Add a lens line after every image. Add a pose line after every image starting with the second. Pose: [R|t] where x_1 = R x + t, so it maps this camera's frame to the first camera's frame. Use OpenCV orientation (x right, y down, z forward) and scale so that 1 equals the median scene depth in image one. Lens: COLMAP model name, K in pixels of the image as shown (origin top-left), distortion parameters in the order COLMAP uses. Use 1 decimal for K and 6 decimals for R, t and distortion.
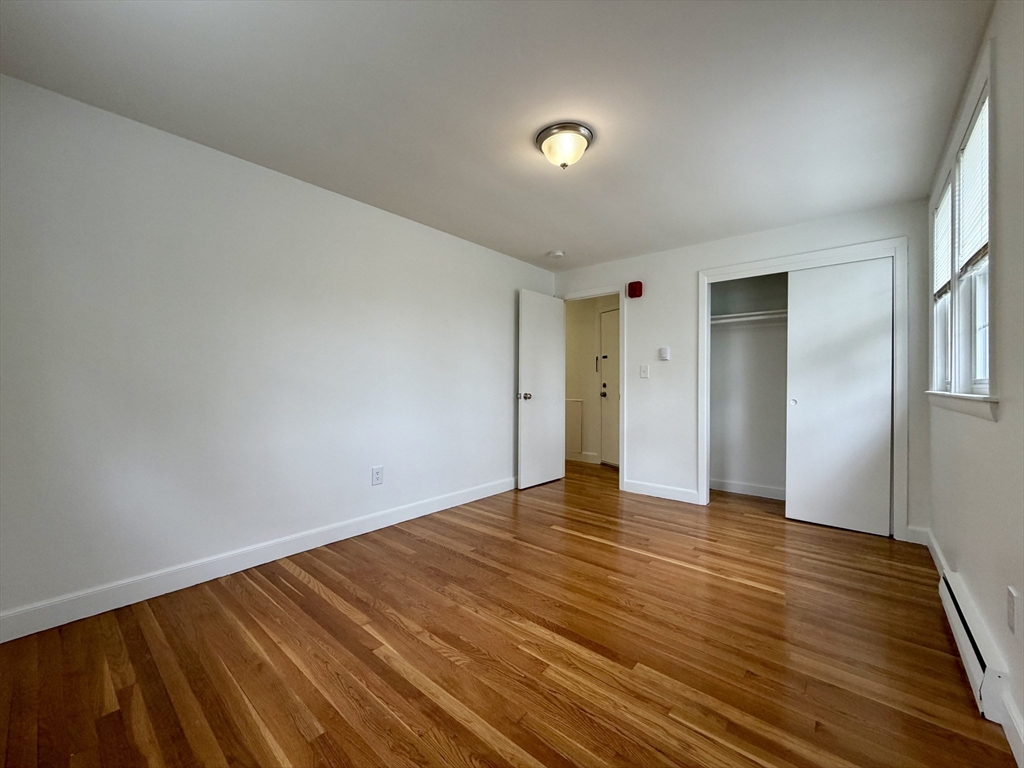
lens RADIAL K [[410.4, 0, 509.8], [0, 410.4, 384.3], [0, 0, 1]] dist [-0.000745, -0.000095]
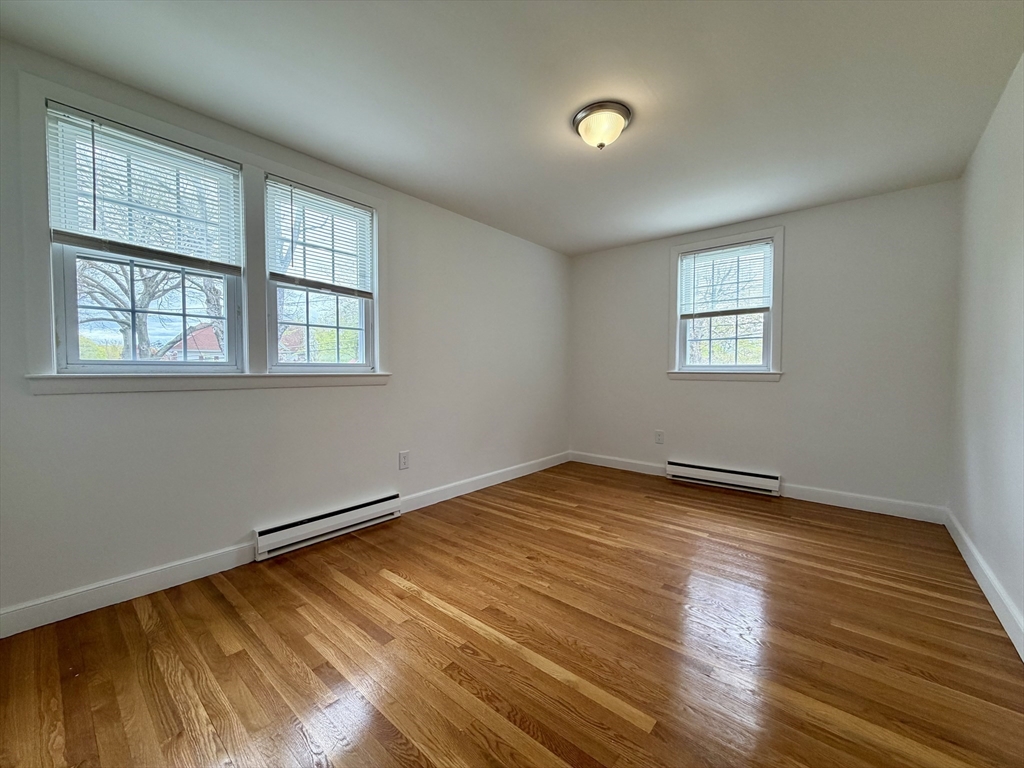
lens RADIAL K [[410.4, 0, 509.8], [0, 410.4, 384.3], [0, 0, 1]] dist [-0.000745, -0.000095]
pose [[-0.999990, -0.004536, 0.000591, 0.349625], [-0.004515, 0.999461, 0.032510, 0.009345], [-0.000738, 0.032507, -0.999471, 2.005135]]
